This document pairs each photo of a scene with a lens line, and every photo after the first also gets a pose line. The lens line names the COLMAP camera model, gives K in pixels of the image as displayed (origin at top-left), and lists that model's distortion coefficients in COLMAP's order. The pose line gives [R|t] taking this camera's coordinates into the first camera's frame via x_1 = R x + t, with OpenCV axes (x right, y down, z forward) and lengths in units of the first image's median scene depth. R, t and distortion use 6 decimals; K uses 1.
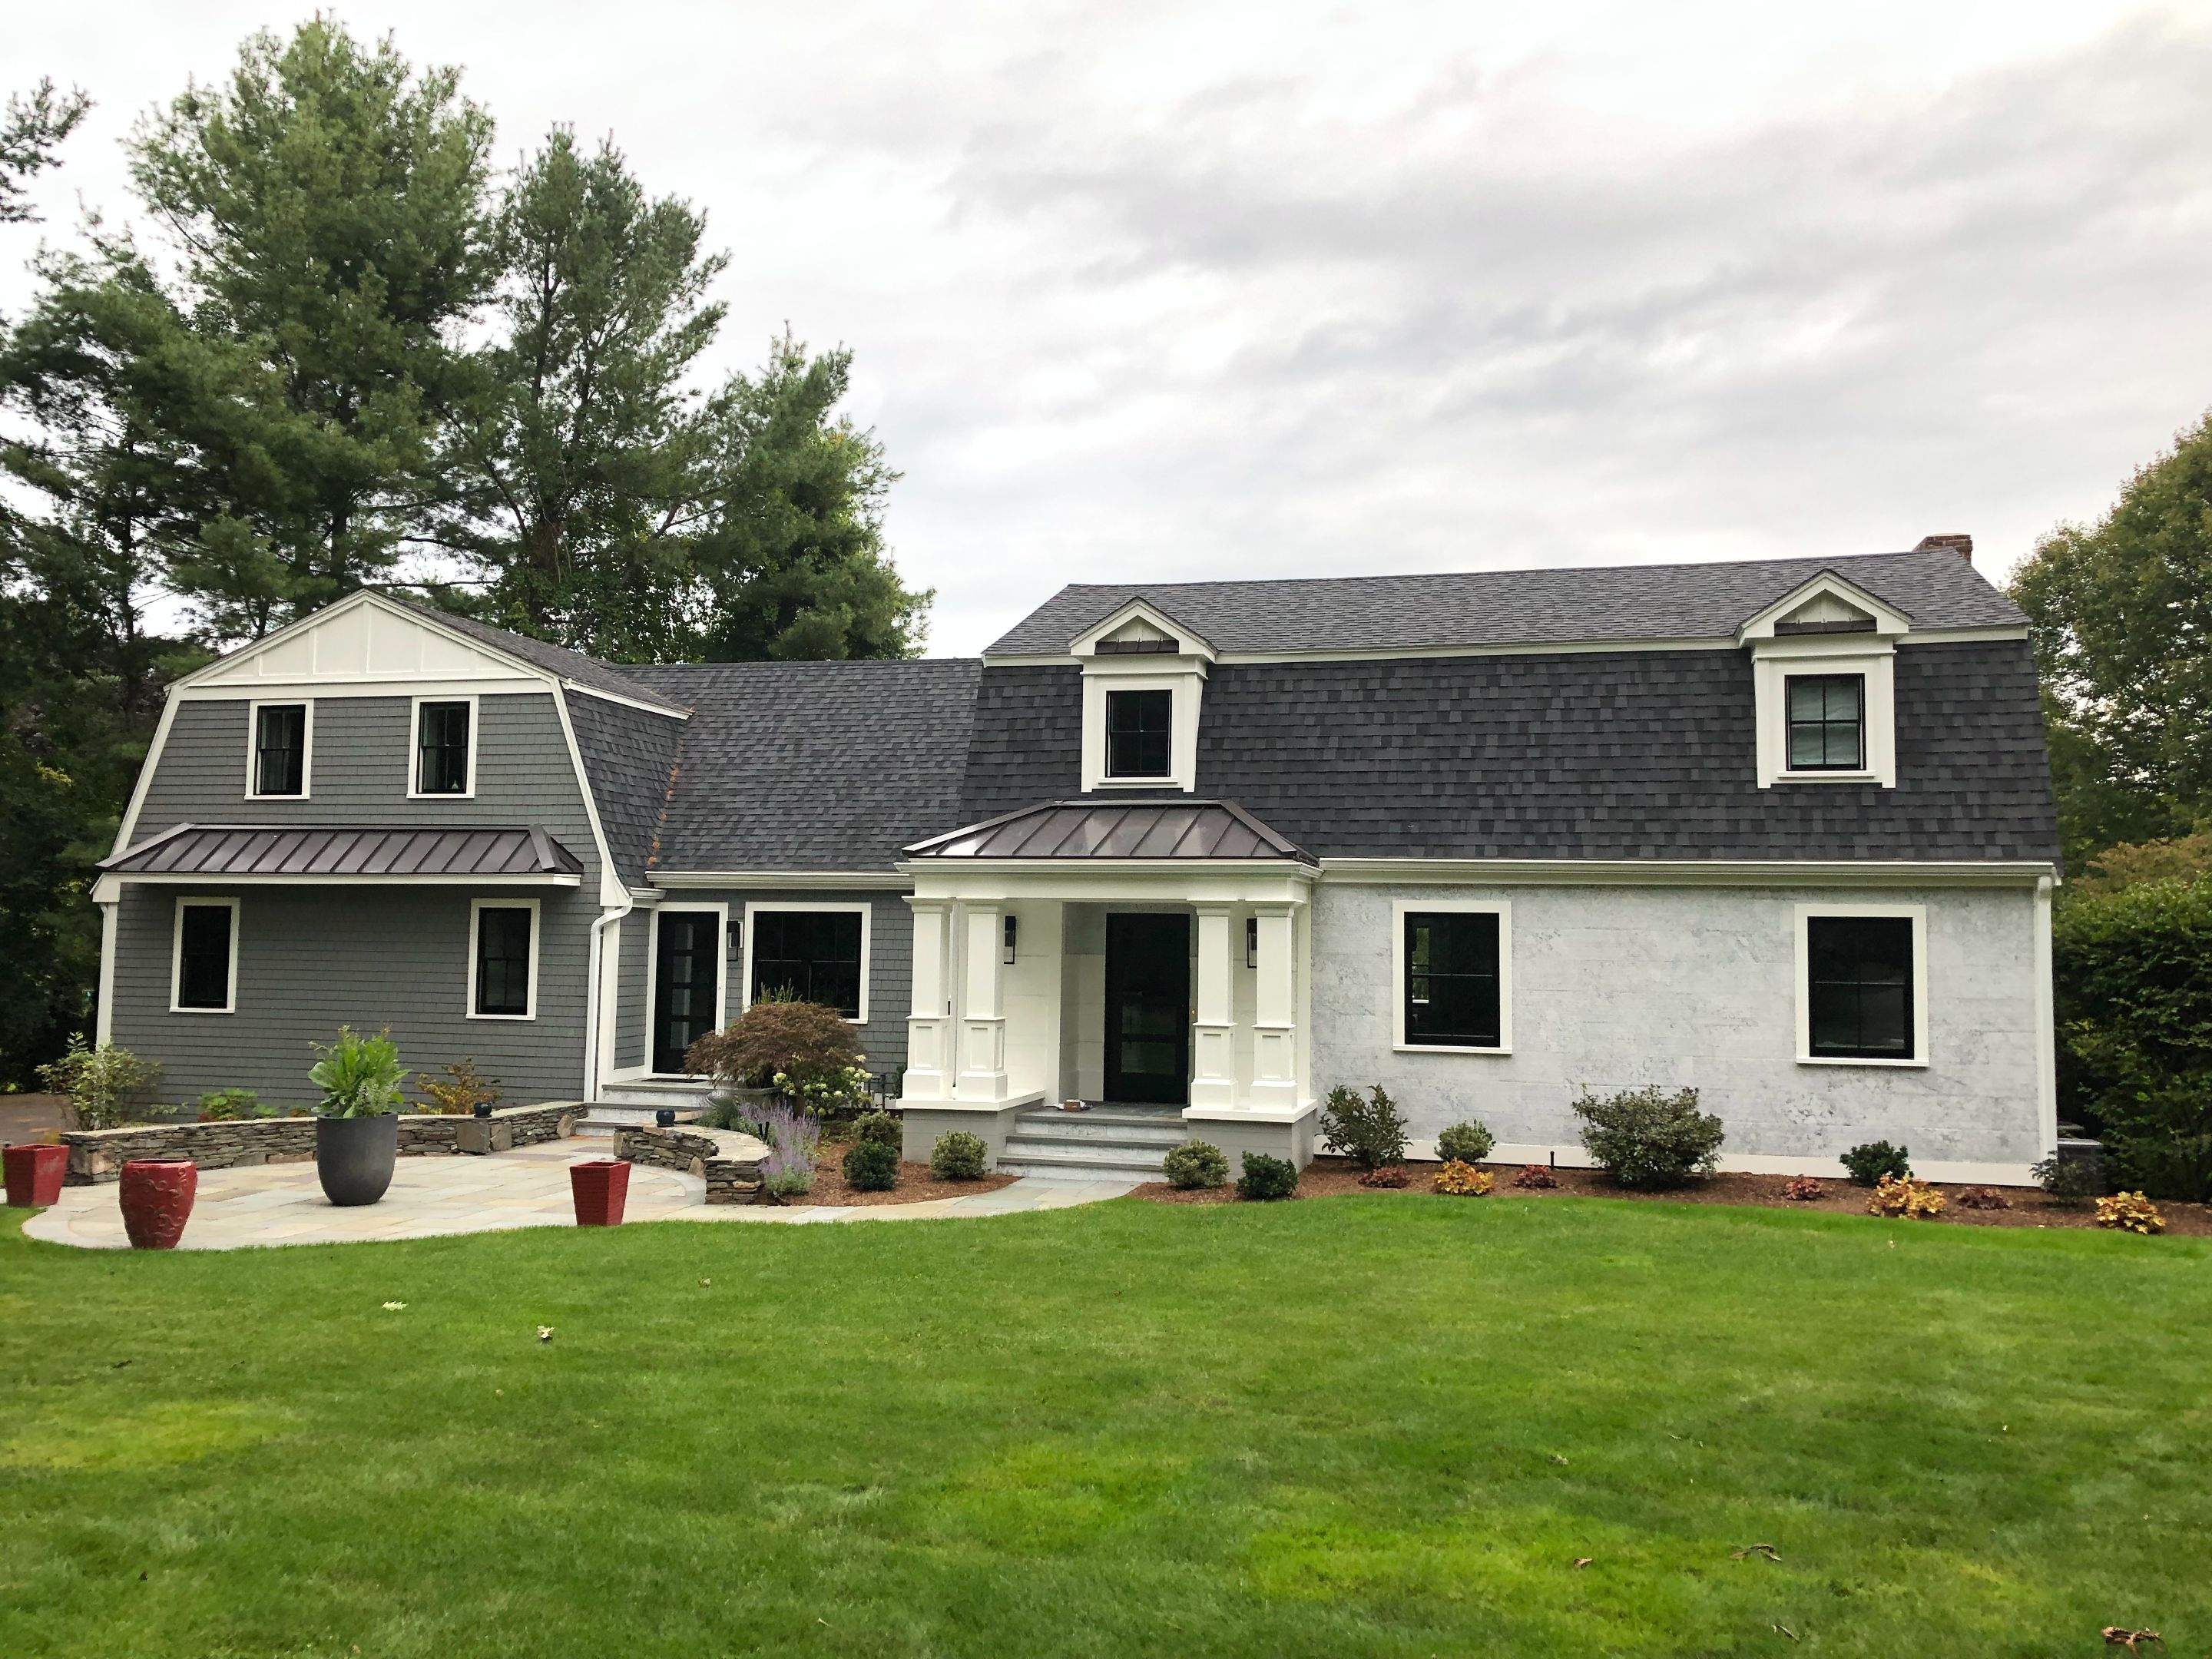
lens RADIAL K [[1804.1, 0, 1091.7], [0, 1804.1, 816.0], [0, 0, 1]] dist [0.035915, -0.026557]
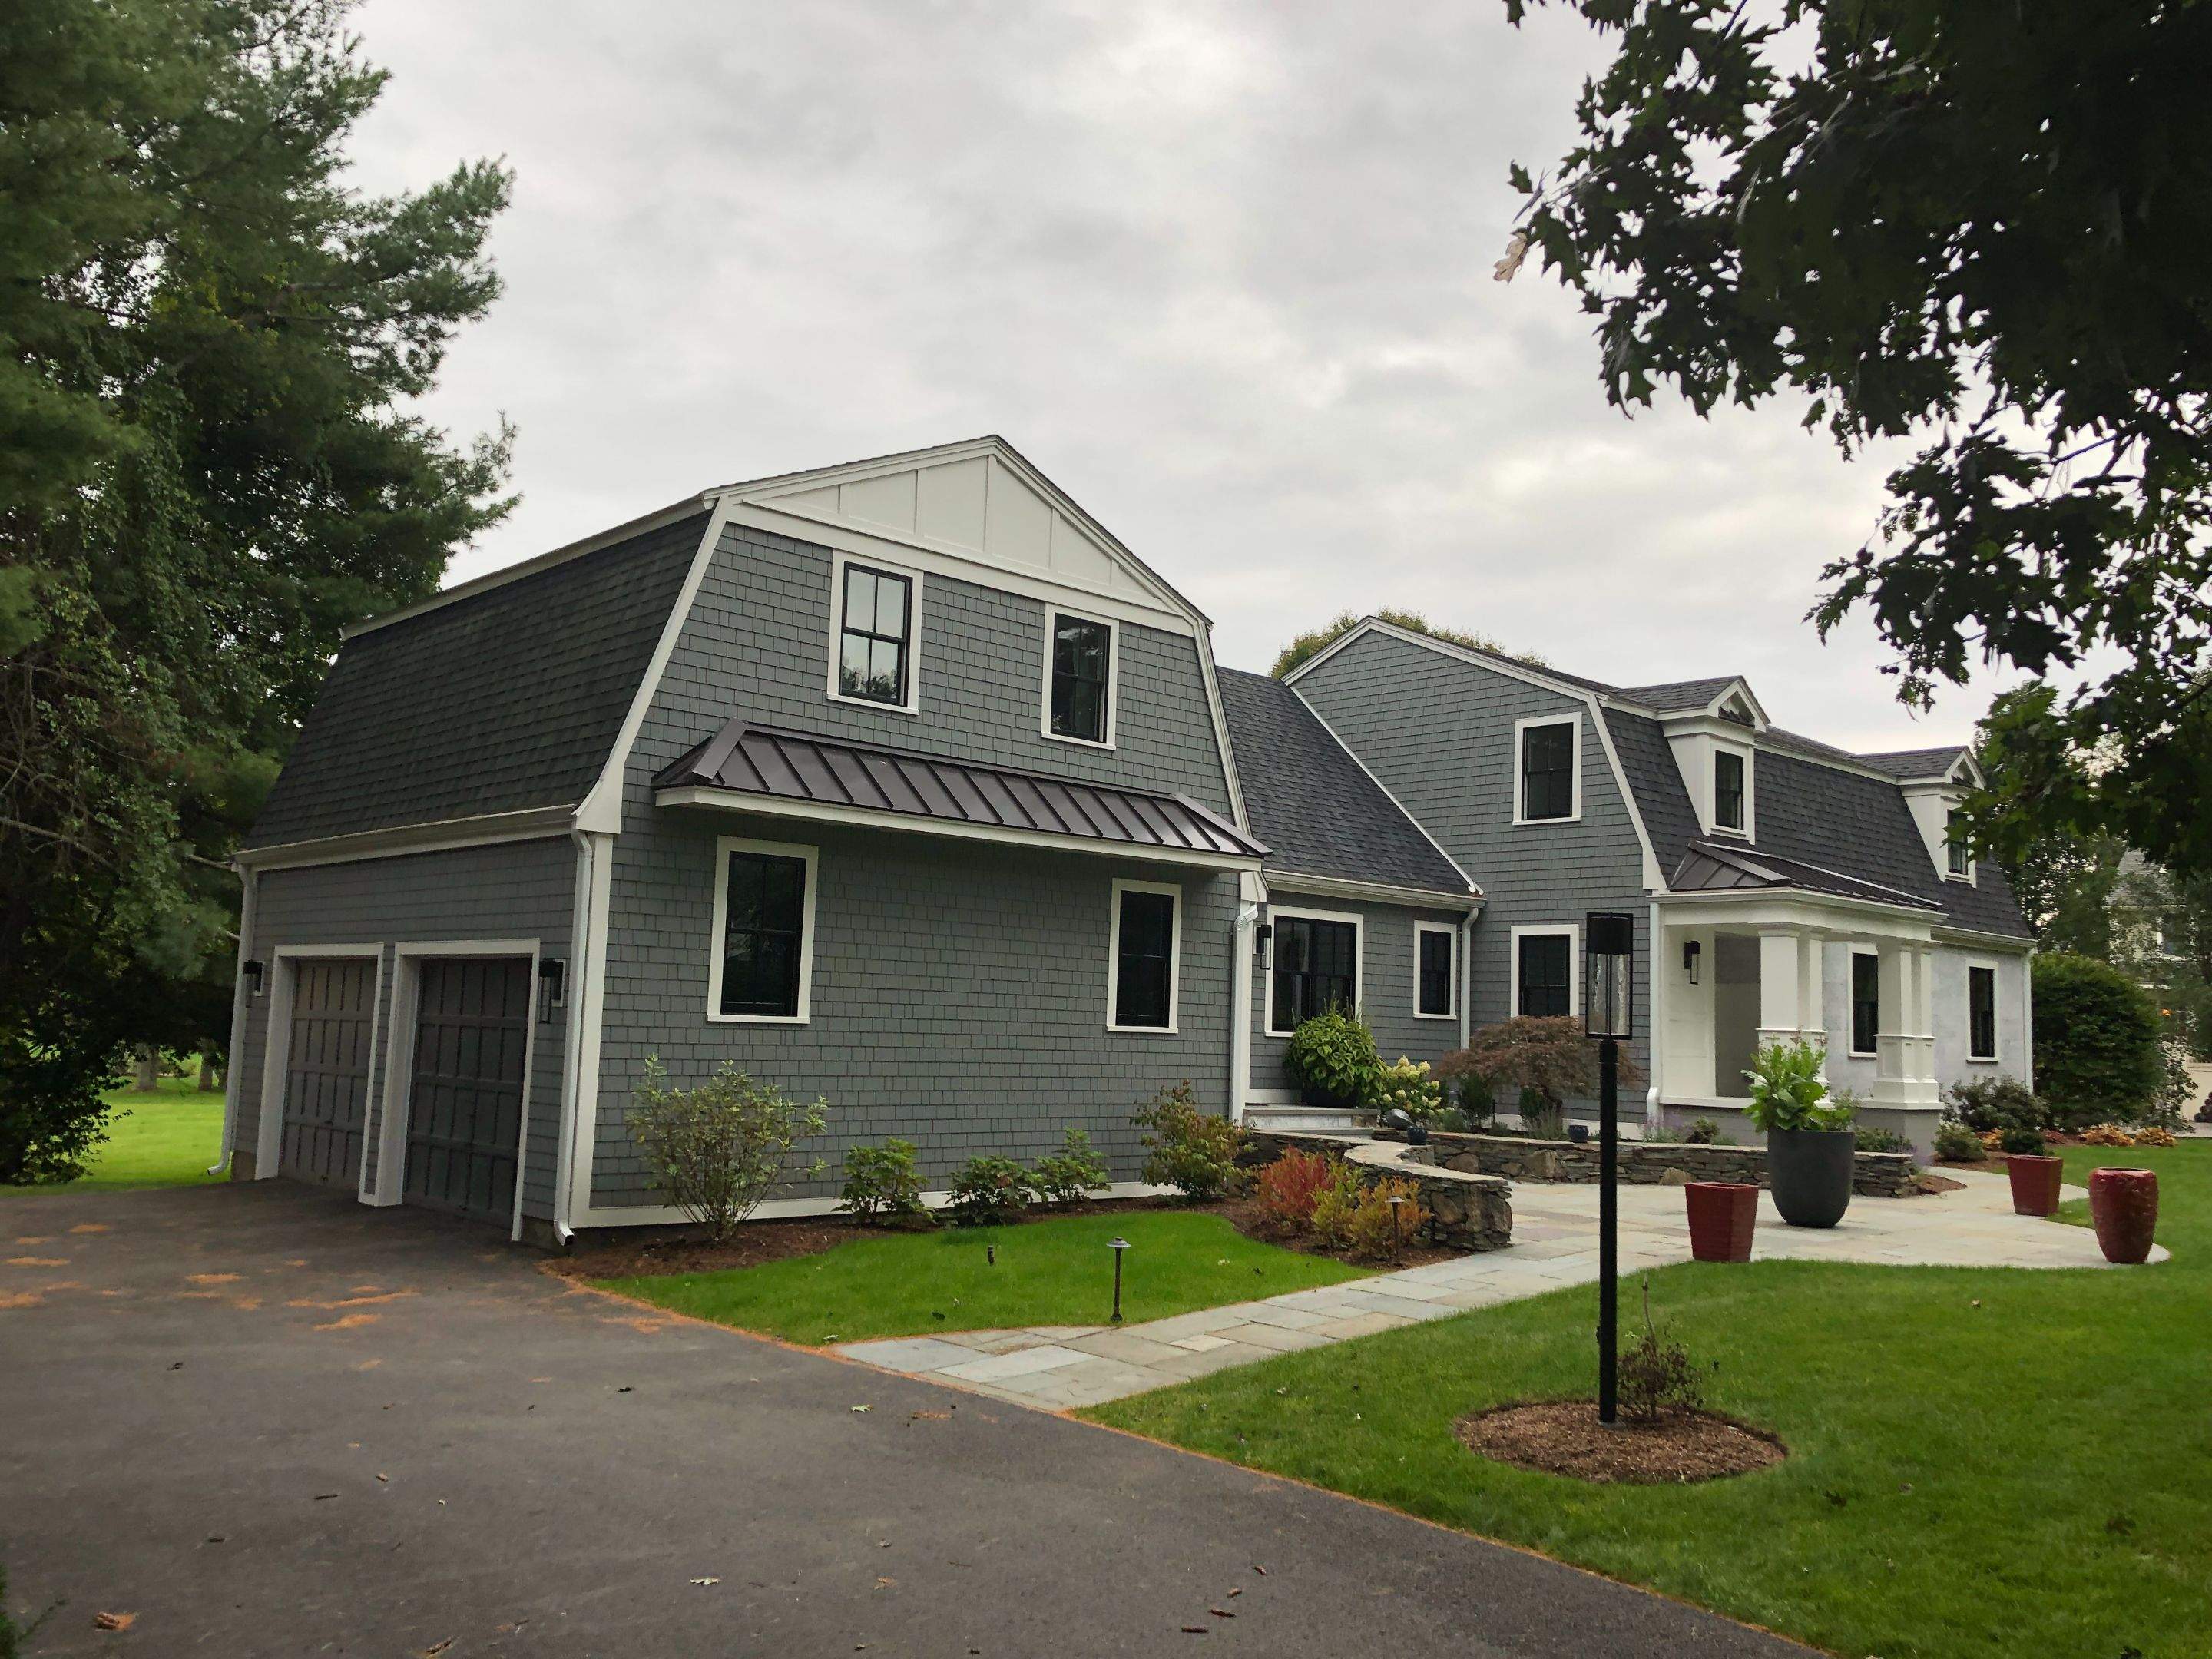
lens RADIAL K [[1804.1, 0, 1107.4], [0, 1804.1, 834.8], [0, 0, 1]] dist [0.035915, -0.026557]
pose [[0.542924, 0.092259, 0.834699, -1.002729], [-0.087938, 0.994728, -0.052748, 0.068901], [-0.835165, -0.044764, 0.548175, 0.583480]]
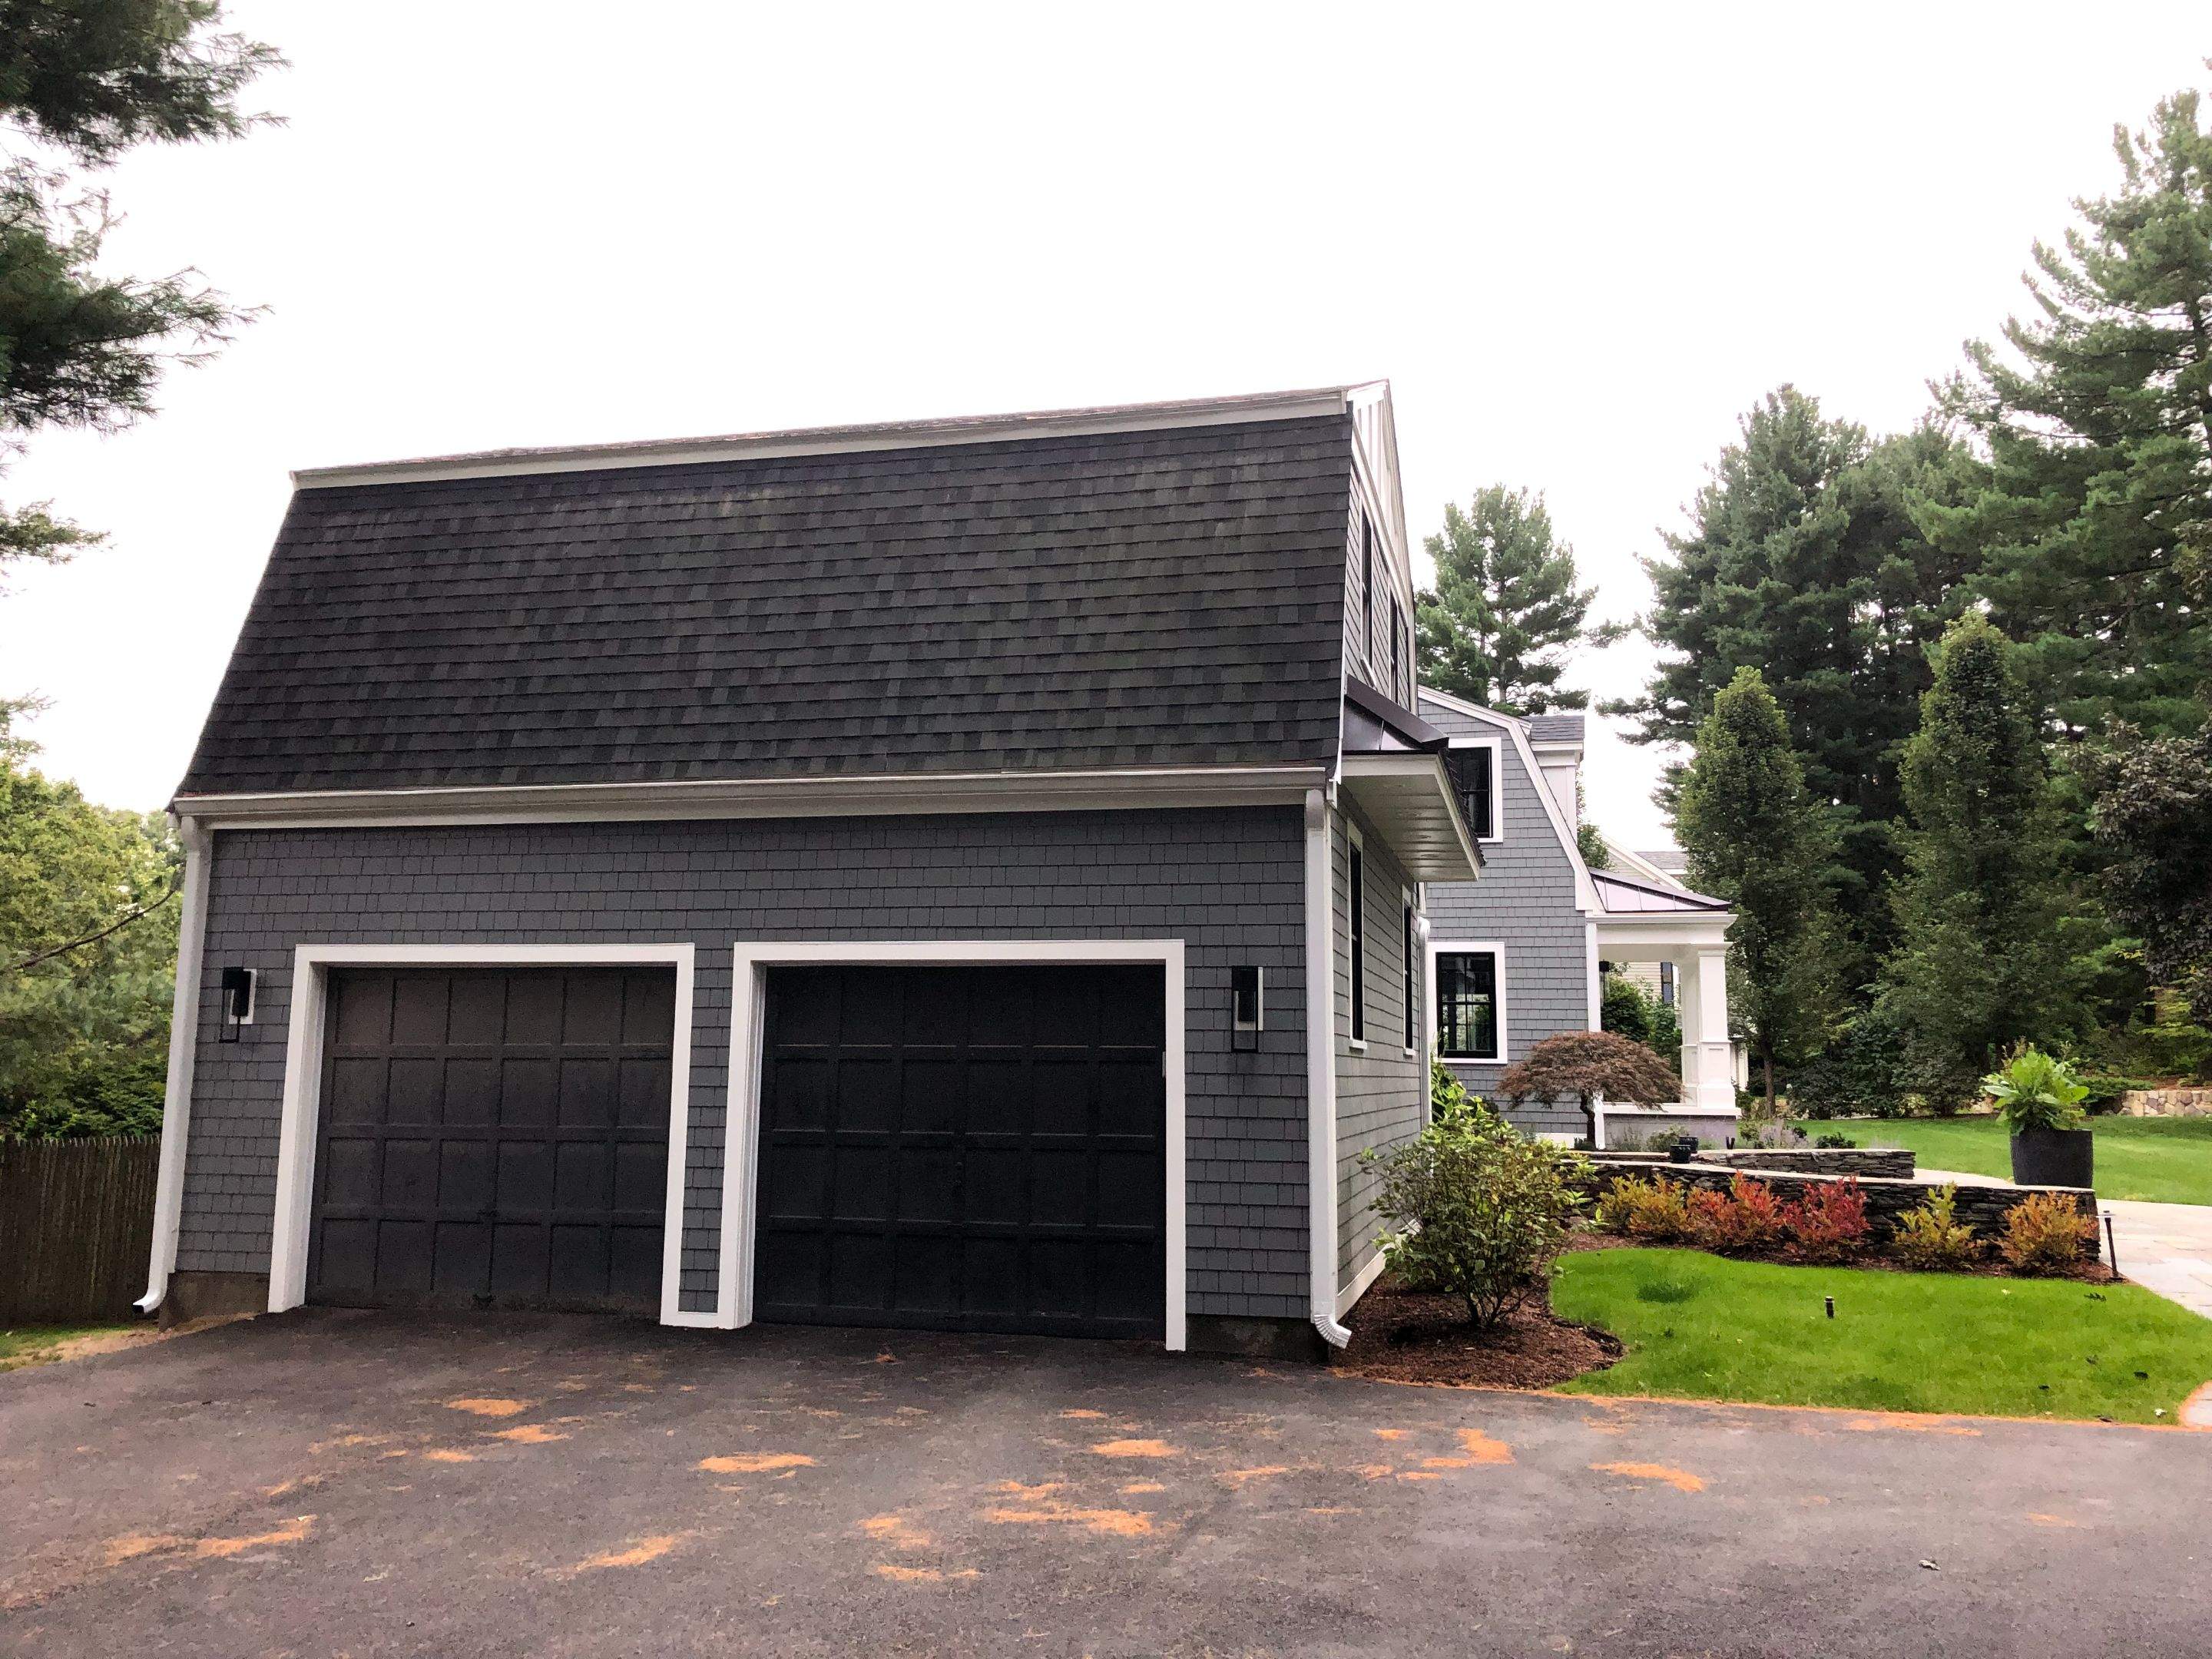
lens RADIAL K [[1798.0, 0, 1094.3], [0, 1798.0, 828.3], [0, 0, 1]] dist [0.021736, -0.002358]
pose [[0.005269, 0.120754, 0.992669, -1.049130], [-0.084503, 0.989185, -0.119881, 0.120310], [-0.996409, -0.083252, 0.015416, 1.128529]]
